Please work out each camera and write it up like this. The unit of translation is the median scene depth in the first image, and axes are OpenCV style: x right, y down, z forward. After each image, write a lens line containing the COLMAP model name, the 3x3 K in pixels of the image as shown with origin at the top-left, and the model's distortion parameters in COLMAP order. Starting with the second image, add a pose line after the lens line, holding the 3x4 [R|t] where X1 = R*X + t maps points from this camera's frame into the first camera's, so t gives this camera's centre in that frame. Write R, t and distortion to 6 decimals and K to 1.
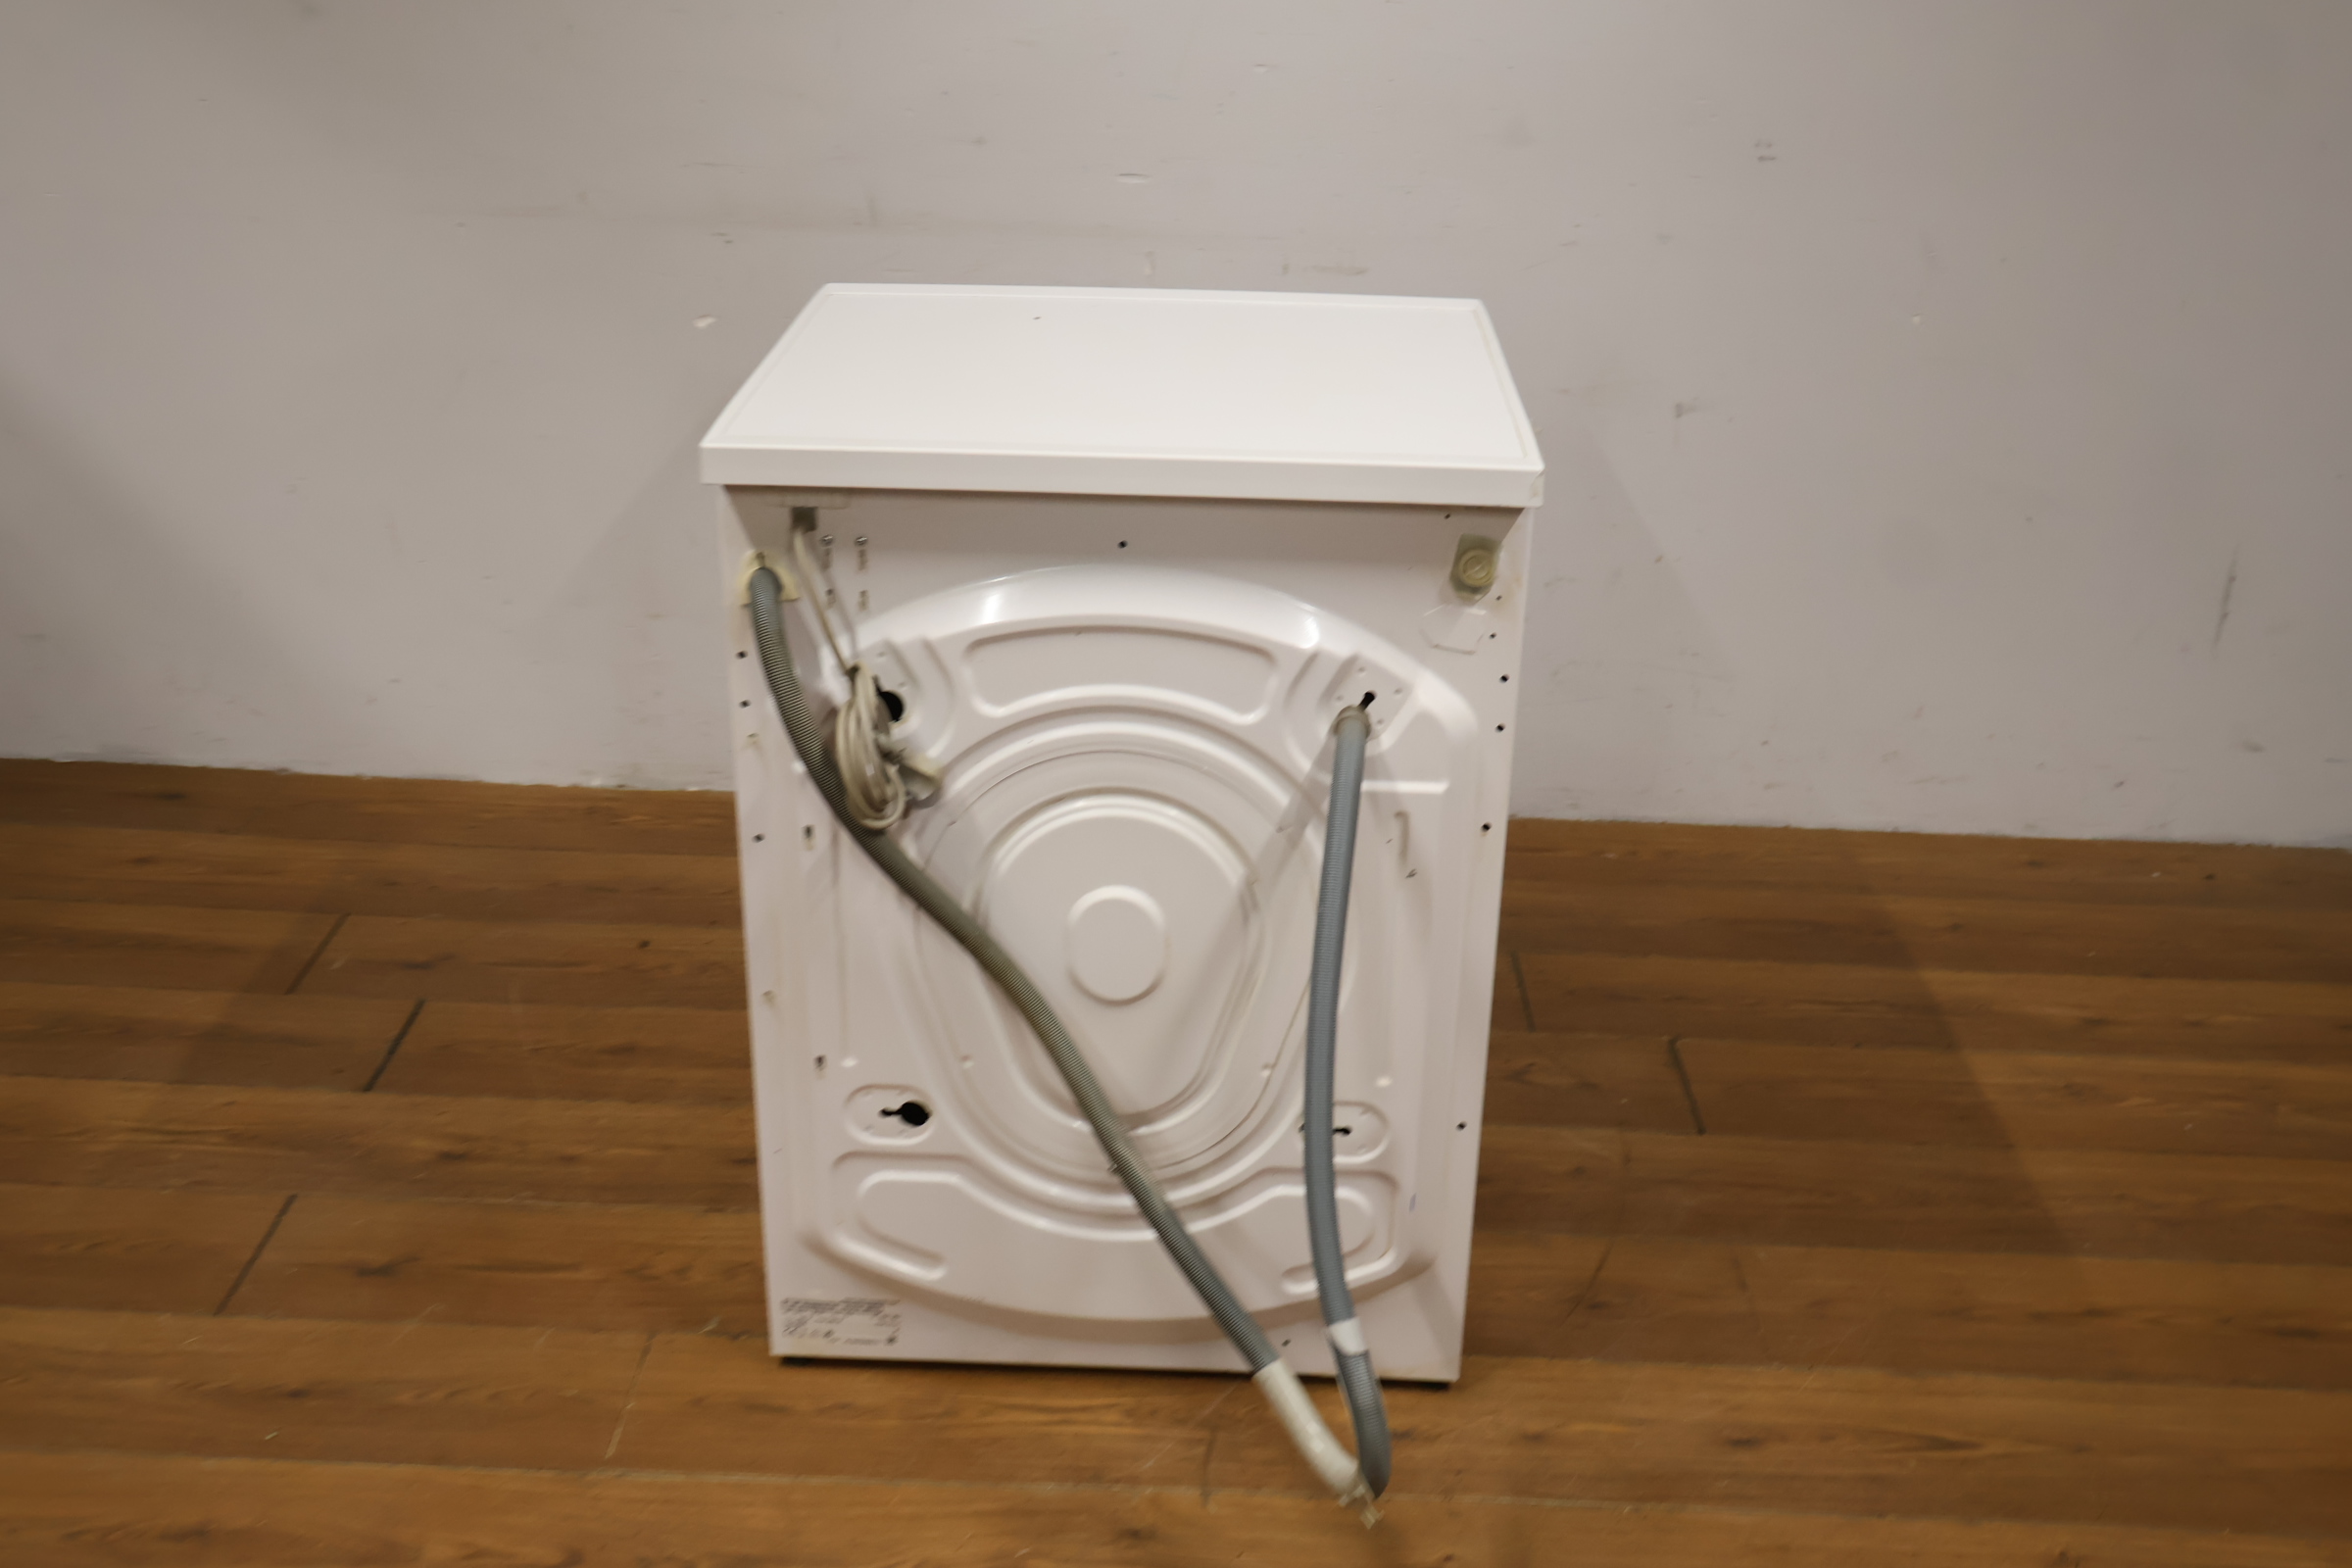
lens RADIAL K [[2367.8, 0, 1179.1], [0, 2367.8, 772.8], [0, 0, 1]] dist [-0.010617, 0.010014]
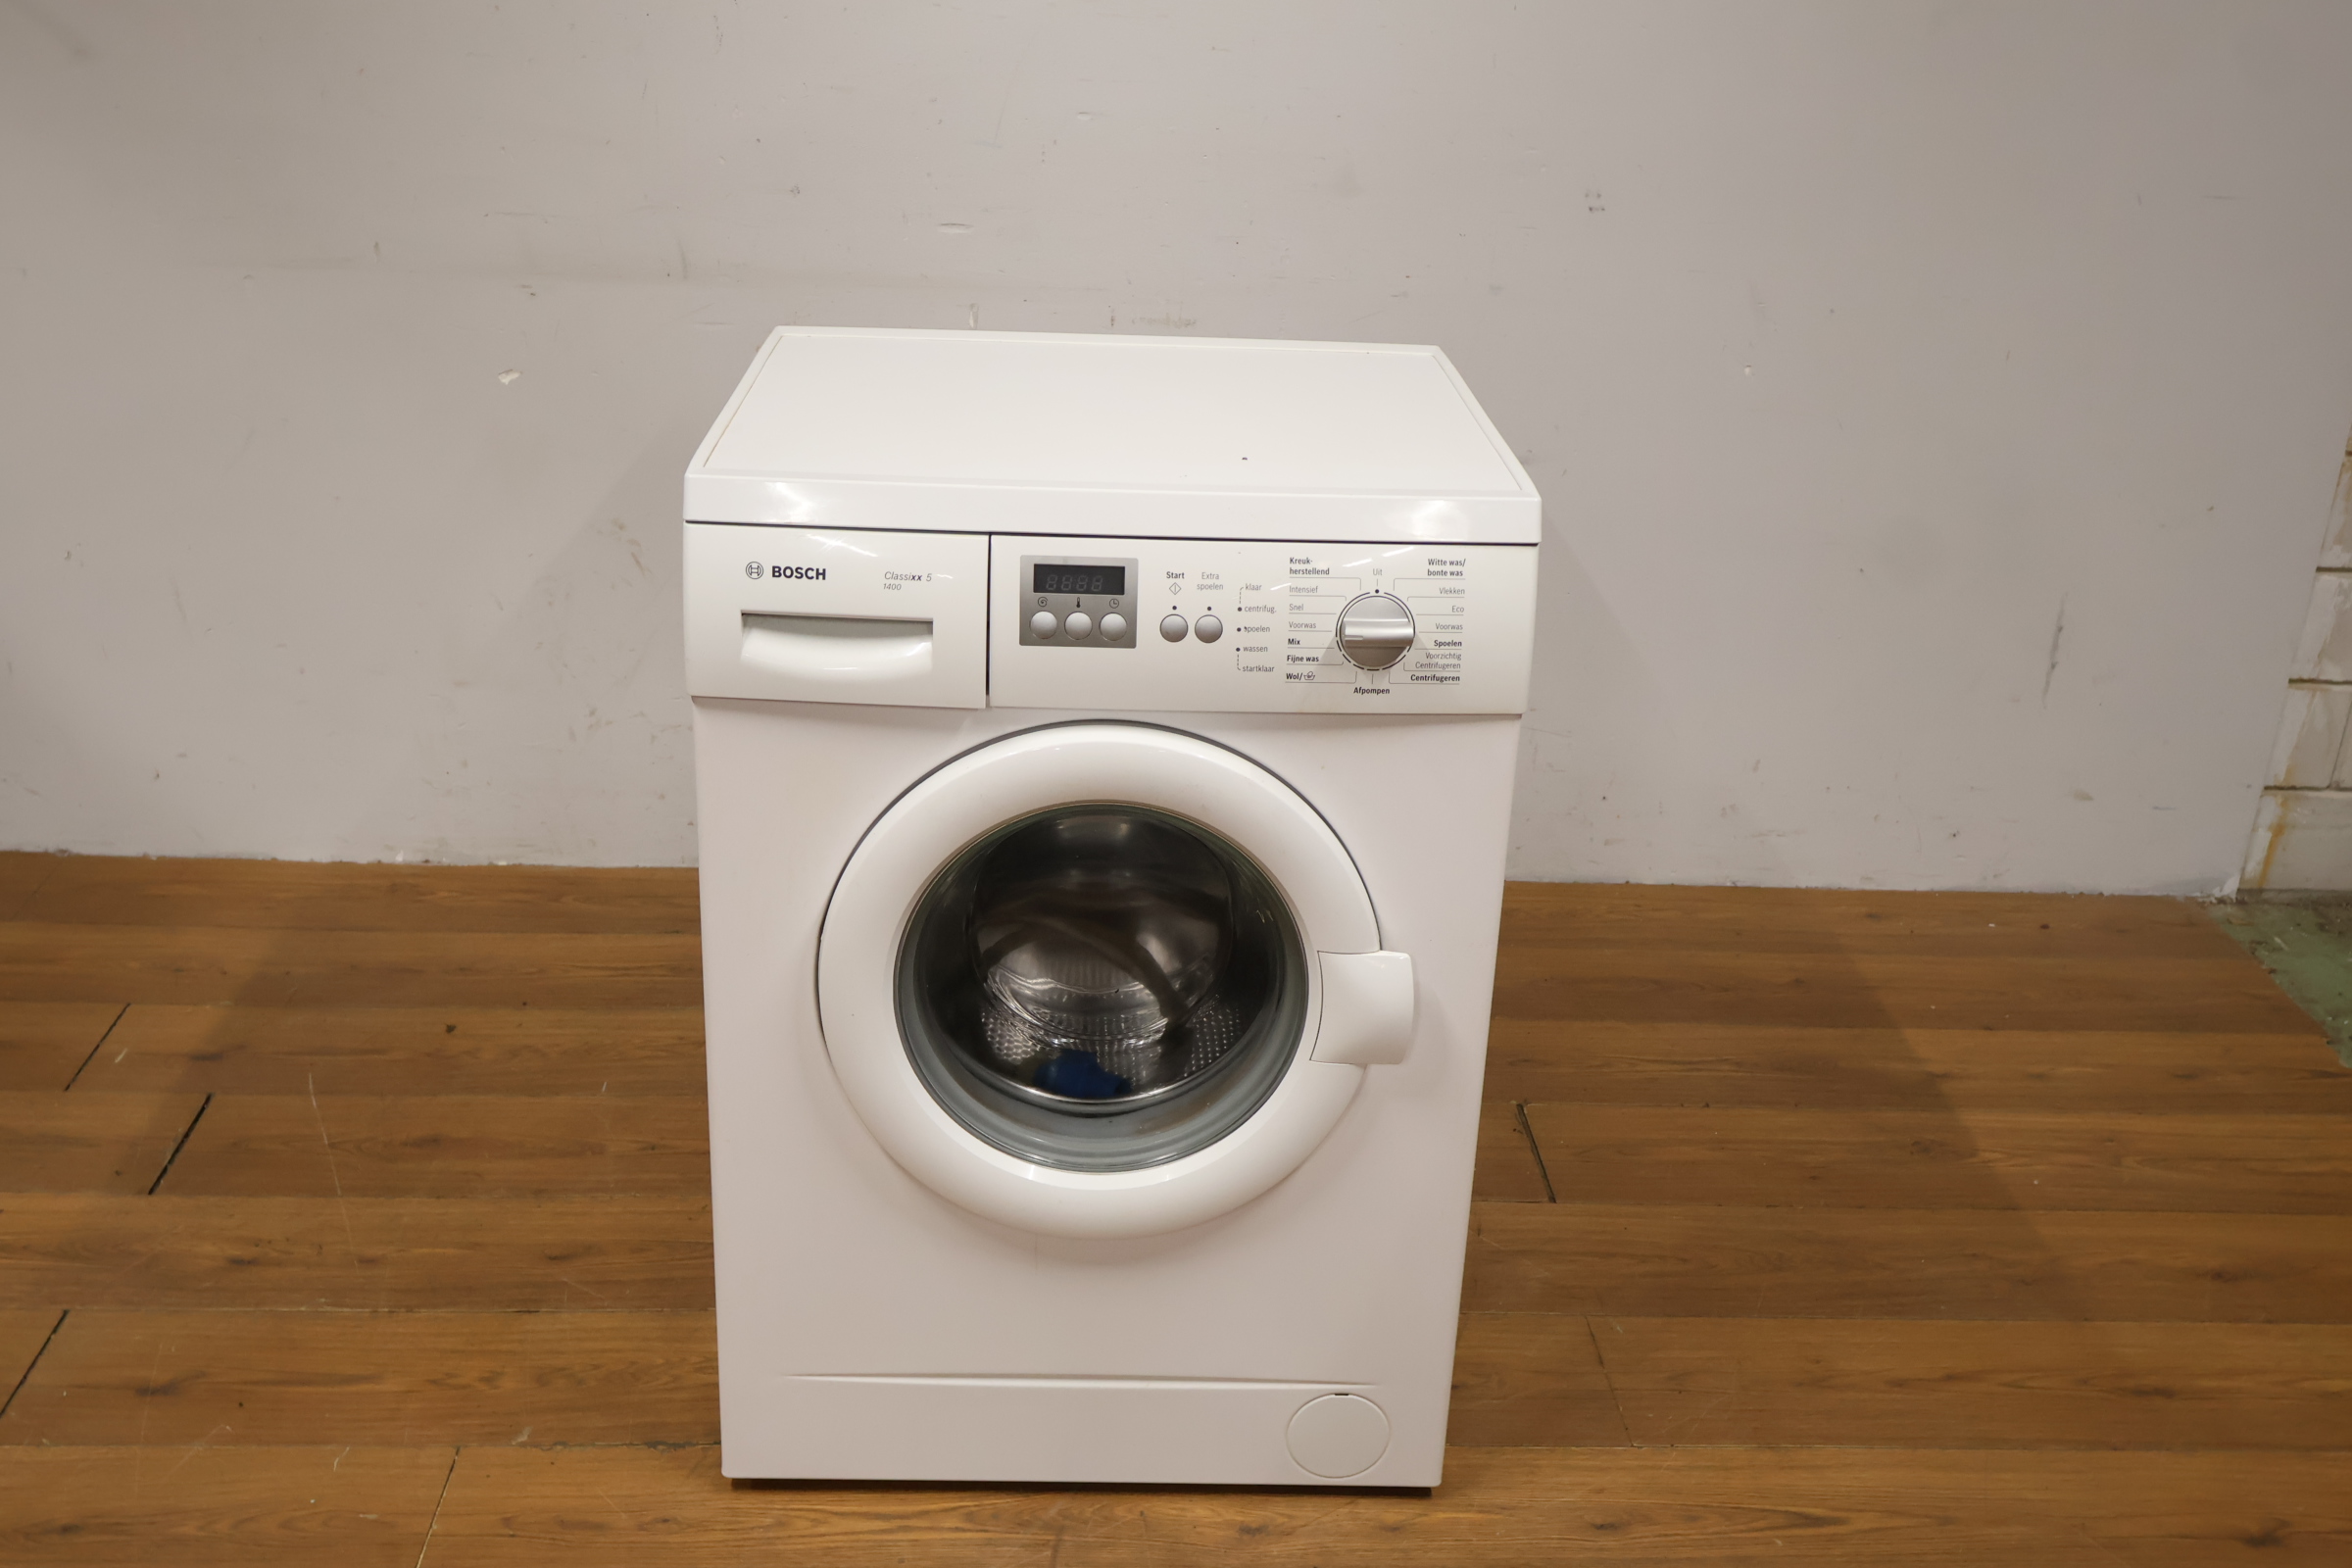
lens RADIAL K [[2357.5, 0, 1170.2], [0, 2357.5, 786.6], [0, 0, 1]] dist [-0.008099, 0.007356]
pose [[0.997470, -0.014171, 0.069658, -0.002315], [0.015446, 0.999722, -0.017808, -0.004082], [-0.069386, 0.018839, 0.997412, 0.038370]]
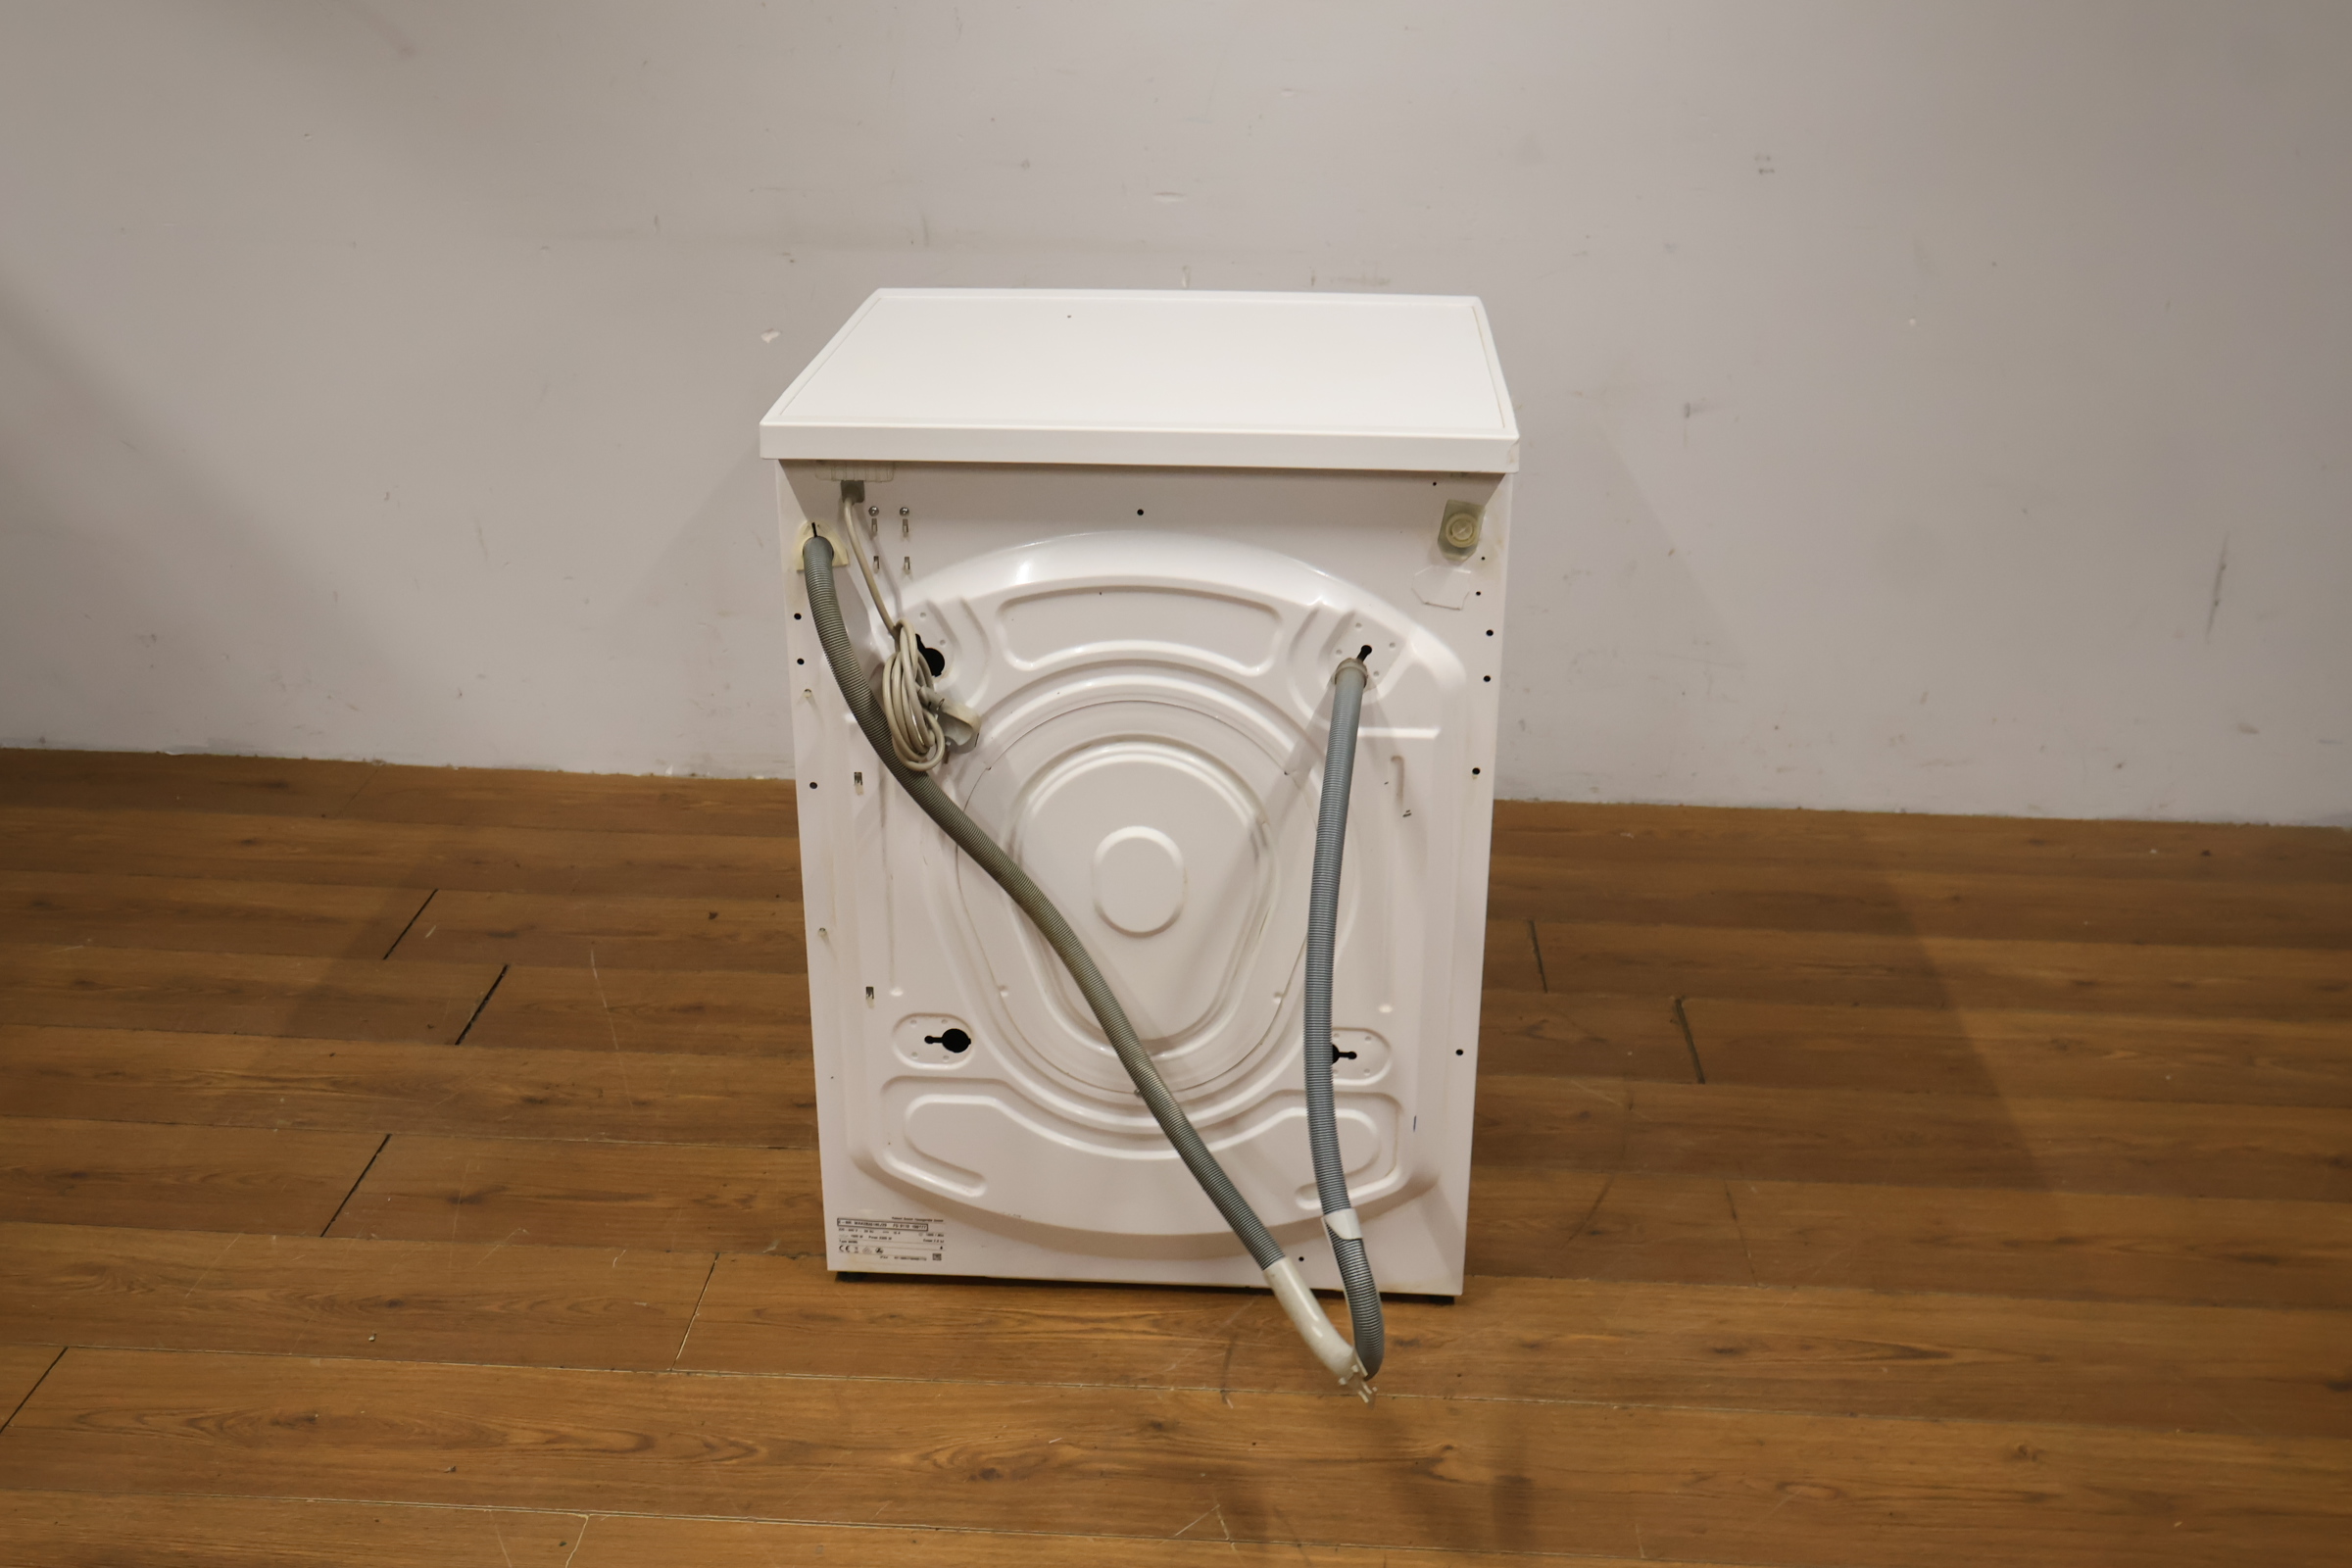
lens RADIAL K [[2378.4, 0, 1185.9], [0, 2378.4, 764.4], [0, 0, 1]] dist [-0.012965, 0.007616]
pose [[0.999560, -0.004418, -0.029332, 0.021766], [0.003751, 0.999733, -0.022782, 0.034393], [0.029425, 0.022662, 0.999310, -0.077315]]
